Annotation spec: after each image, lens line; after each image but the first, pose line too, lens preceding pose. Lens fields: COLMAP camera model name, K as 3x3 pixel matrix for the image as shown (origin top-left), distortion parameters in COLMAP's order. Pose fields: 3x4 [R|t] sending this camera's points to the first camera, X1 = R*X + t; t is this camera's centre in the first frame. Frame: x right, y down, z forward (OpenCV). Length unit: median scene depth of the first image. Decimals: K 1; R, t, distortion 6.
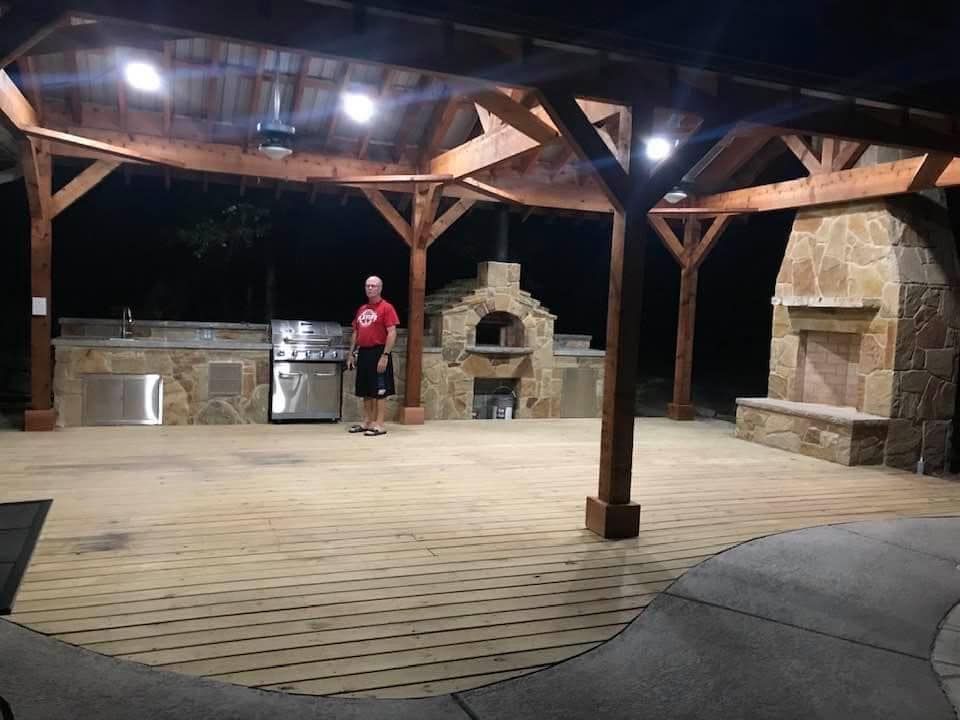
lens RADIAL K [[749.5, 0, 480.0], [0, 749.5, 360.0], [0, 0, 1]] dist [0.018831, -0.007337]
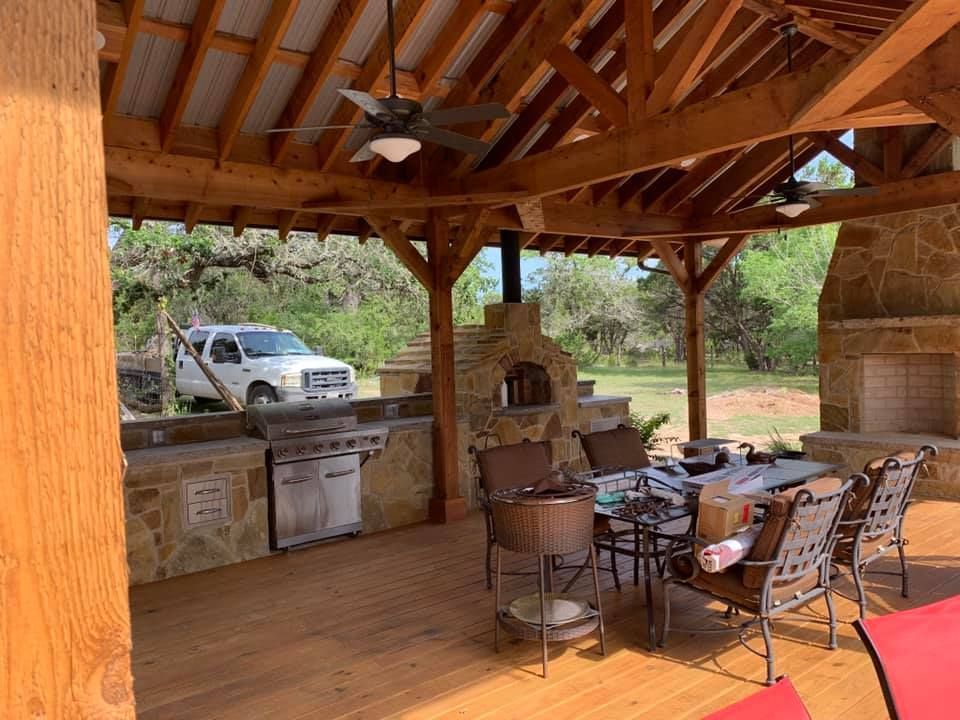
lens RADIAL K [[749.5, 0, 480.0], [0, 749.5, 360.0], [0, 0, 1]] dist [0.018831, -0.007337]
pose [[0.945792, -0.091433, 0.311638, -0.304350], [0.105981, 0.993915, -0.030032, -0.053099], [-0.306996, 0.061431, 0.949726, 0.274188]]
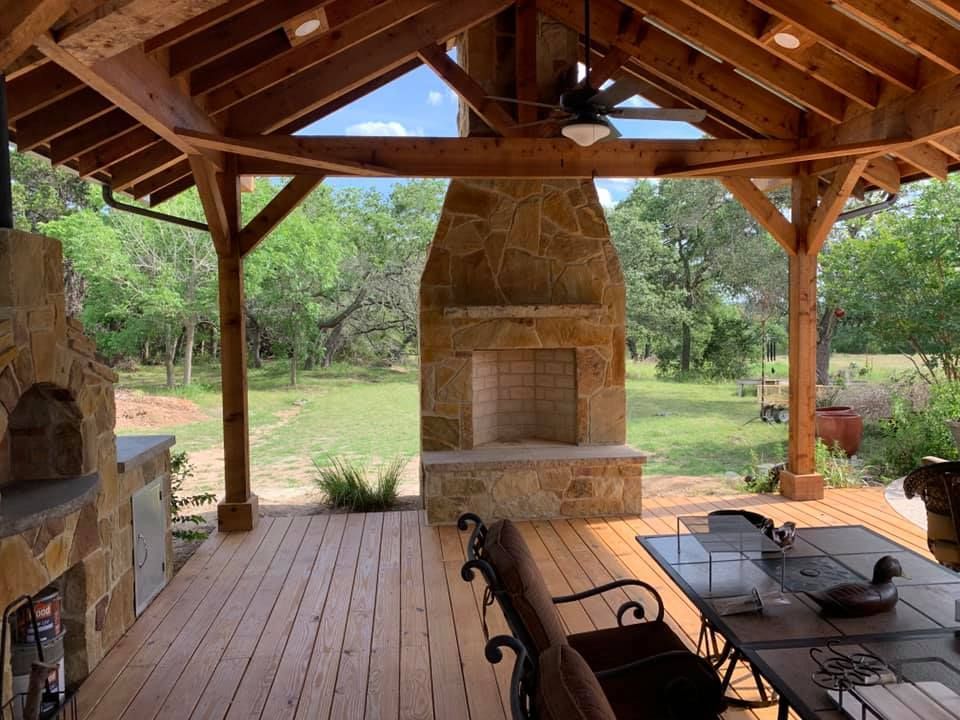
lens RADIAL K [[749.5, 0, 480.0], [0, 749.5, 360.0], [0, 0, 1]] dist [0.018831, -0.007337]
pose [[0.245285, -0.118866, 0.962136, -0.276388], [0.096390, 0.990527, 0.097800, -0.100410], [-0.964647, 0.068751, 0.254419, 0.820190]]
